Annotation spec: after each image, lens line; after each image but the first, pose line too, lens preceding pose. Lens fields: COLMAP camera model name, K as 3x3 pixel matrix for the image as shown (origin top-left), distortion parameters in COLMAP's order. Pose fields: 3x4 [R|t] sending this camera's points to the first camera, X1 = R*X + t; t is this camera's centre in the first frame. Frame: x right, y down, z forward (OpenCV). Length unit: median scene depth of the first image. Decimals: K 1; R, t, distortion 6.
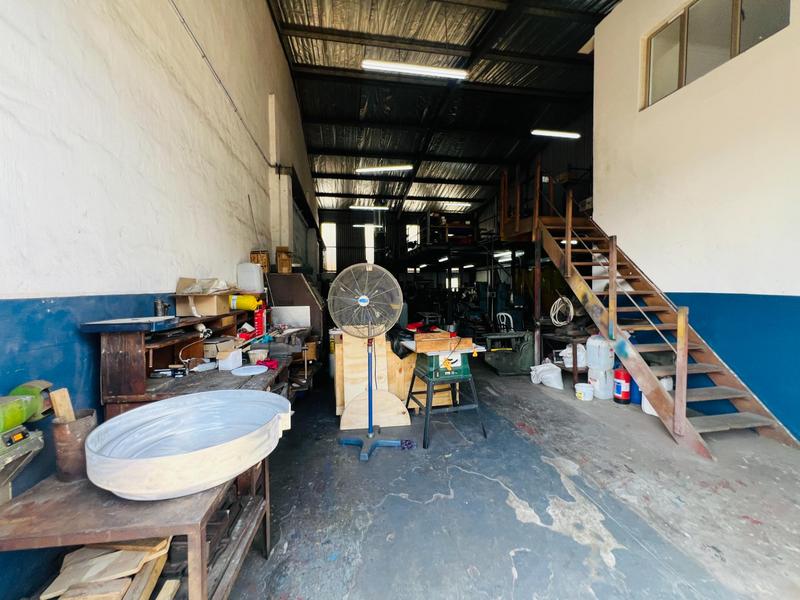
lens RADIAL K [[324.5, 0, 400.0], [0, 324.5, 300.0], [0, 0, 1]] dist [0.003273, -0.000238]
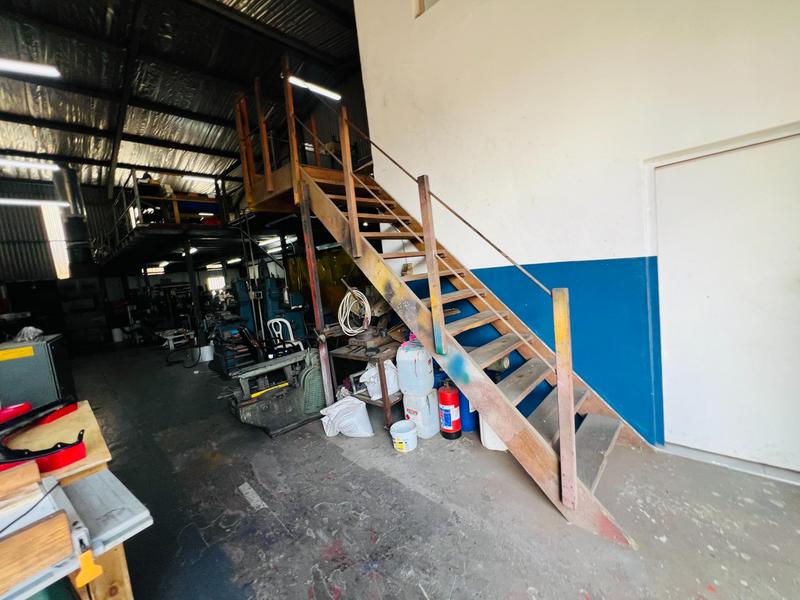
lens RADIAL K [[320.4, 0, 400.0], [0, 320.4, 300.0], [0, 0, 1]] dist [-0.000381, -0.000062]
pose [[0.796108, -0.130002, 0.591025, 0.198340], [0.120187, 0.991163, 0.056126, -0.013970], [-0.593099, 0.026351, 0.804698, 0.434683]]
